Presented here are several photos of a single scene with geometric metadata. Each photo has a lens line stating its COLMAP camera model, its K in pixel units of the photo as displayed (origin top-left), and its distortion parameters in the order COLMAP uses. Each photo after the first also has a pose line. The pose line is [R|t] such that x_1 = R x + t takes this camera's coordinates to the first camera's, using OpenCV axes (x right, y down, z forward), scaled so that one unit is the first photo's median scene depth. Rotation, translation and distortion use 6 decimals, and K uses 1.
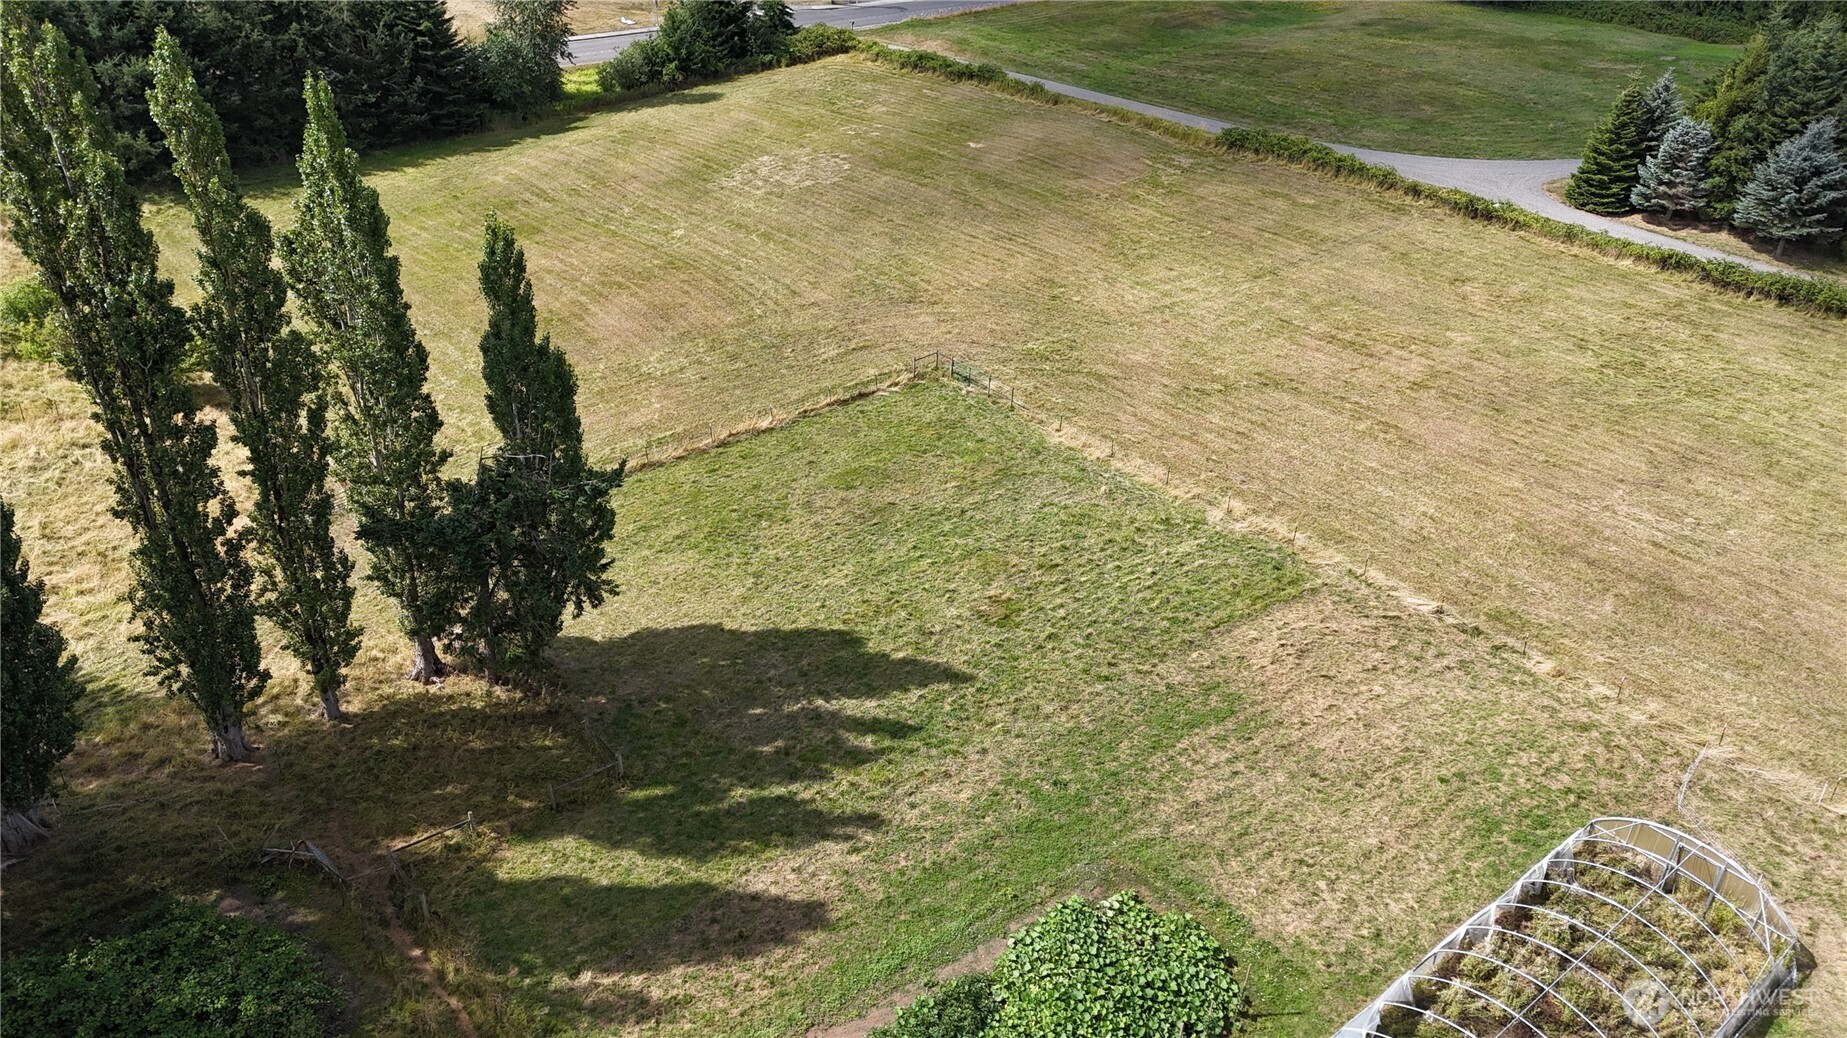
lens RADIAL K [[1354.9, 0, 933.4], [0, 1354.9, 514.5], [0, 0, 1]] dist [0.086010, -0.084720]
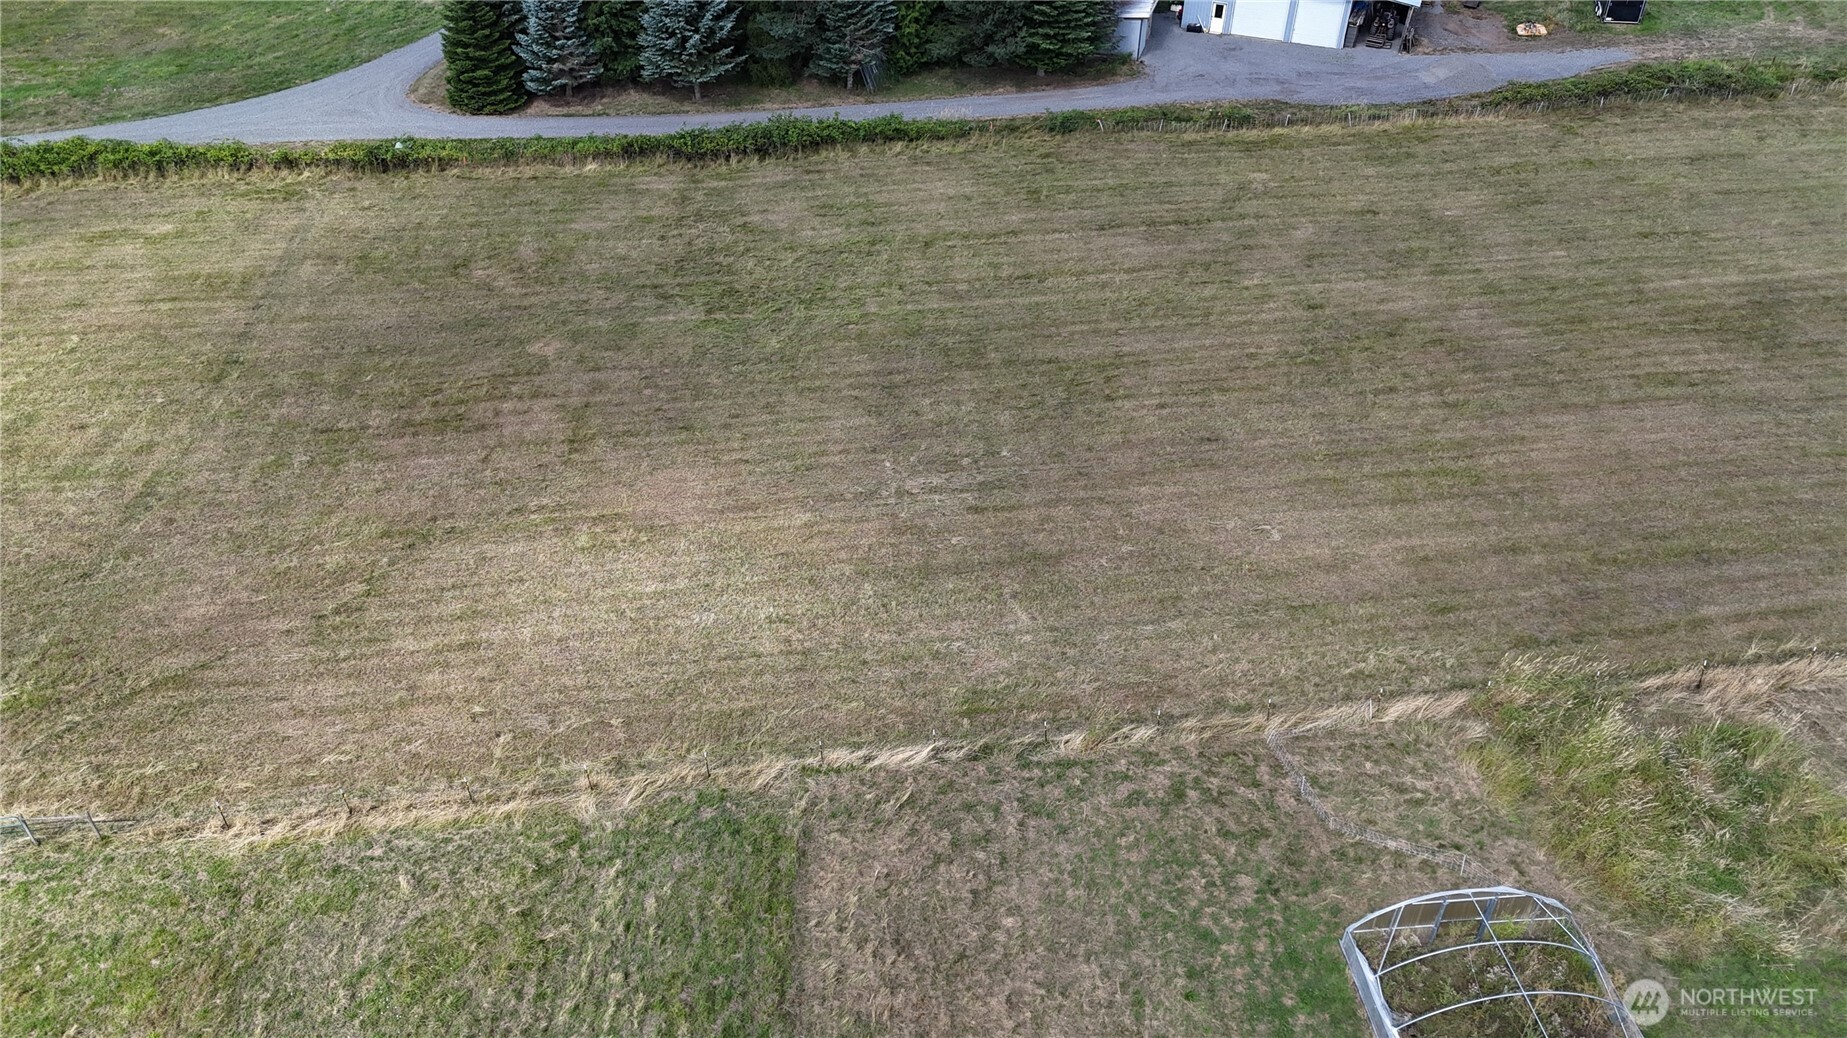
lens RADIAL K [[1354.9, 0, 924.0], [0, 1354.9, 510.6], [0, 0, 1]] dist [0.086010, -0.084720]
pose [[0.570693, -0.528588, 0.628414, -0.030256], [0.438778, 0.843157, 0.310742, -0.186121], [-0.694106, 0.098396, 0.713116, 0.284131]]
